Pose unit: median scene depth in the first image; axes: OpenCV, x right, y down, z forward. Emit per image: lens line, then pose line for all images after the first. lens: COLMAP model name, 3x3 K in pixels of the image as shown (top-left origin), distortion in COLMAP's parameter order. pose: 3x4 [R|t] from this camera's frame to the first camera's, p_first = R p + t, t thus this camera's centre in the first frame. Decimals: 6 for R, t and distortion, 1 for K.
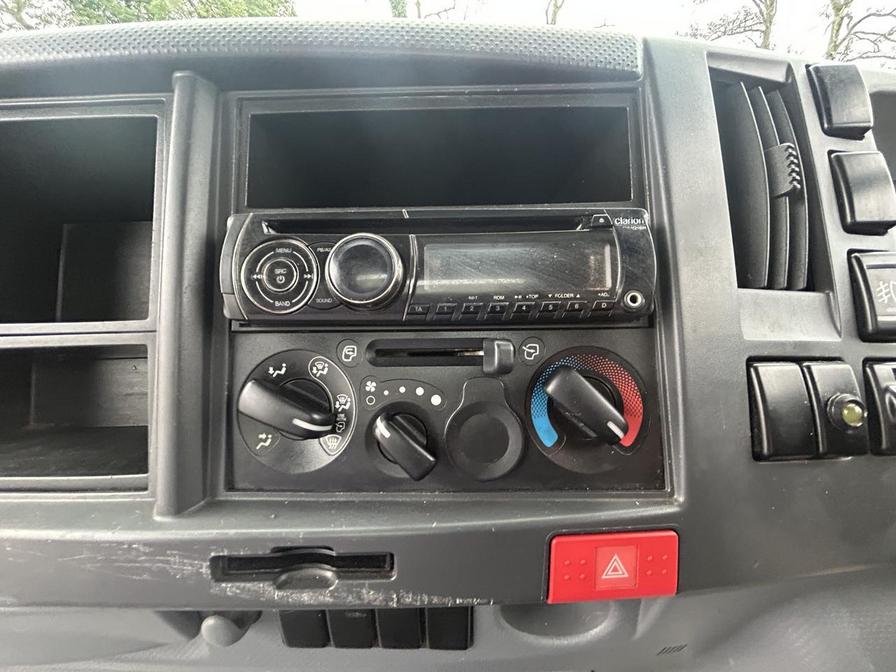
lens RADIAL K [[362.8, 0, 451.5], [0, 362.8, 335.8], [0, 0, 1]] dist [-0.001936, -0.000338]
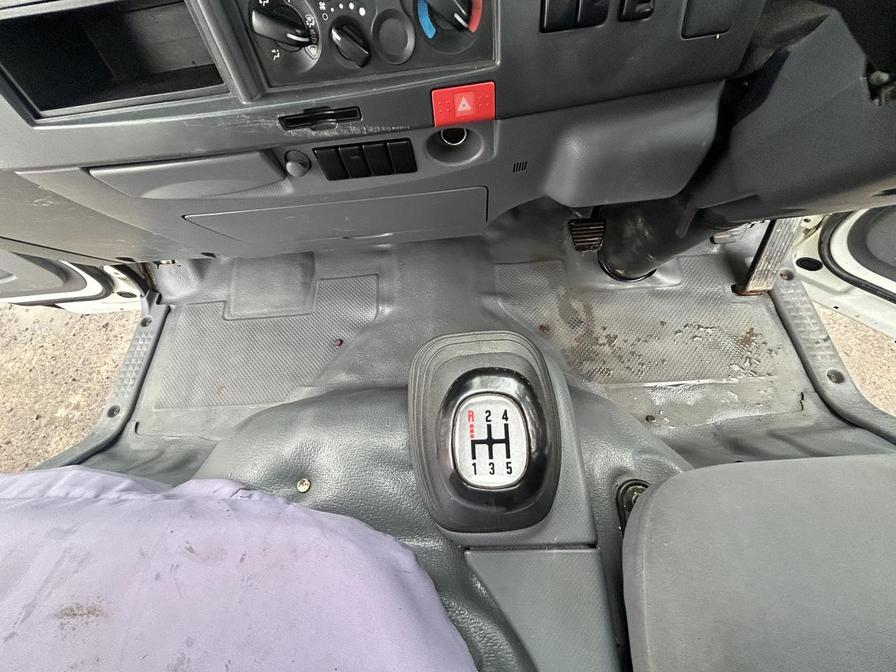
lens RADIAL K [[362.8, 0, 449.9], [0, 362.8, 338.4], [0, 0, 1]] dist [-0.001936, -0.000338]
pose [[0.995594, -0.066344, -0.066258, 0.399084], [0.093555, 0.655806, 0.749110, -0.055838], [-0.006246, -0.752009, 0.659123, -1.351417]]
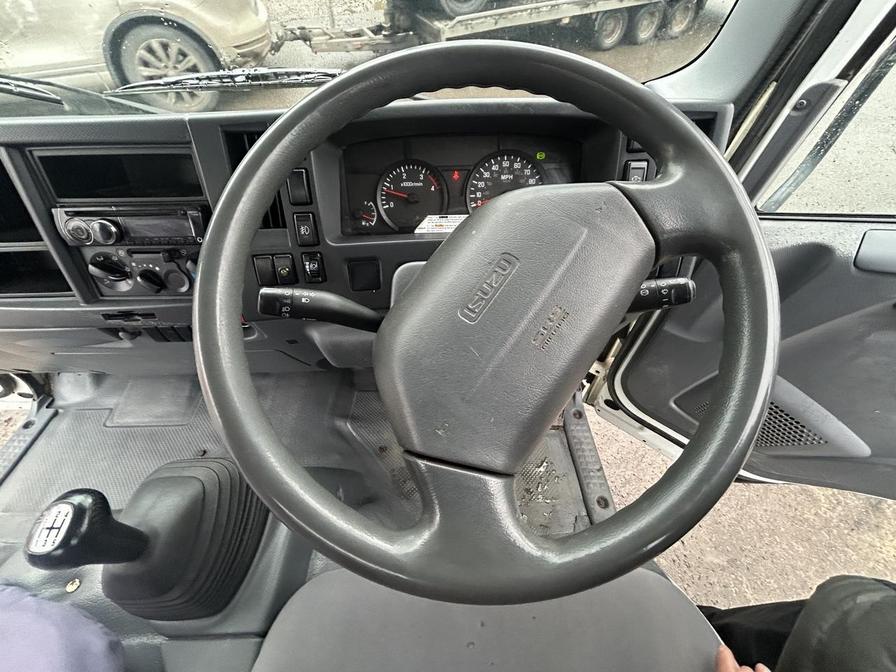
lens RADIAL K [[362.8, 0, 452.7], [0, 362.8, 337.0], [0, 0, 1]] dist [-0.001936, -0.000338]
pose [[0.999506, -0.014114, 0.028083, 2.467580], [-0.002933, 0.847727, 0.530425, -1.008233], [-0.031293, -0.530245, 0.847267, -2.061576]]
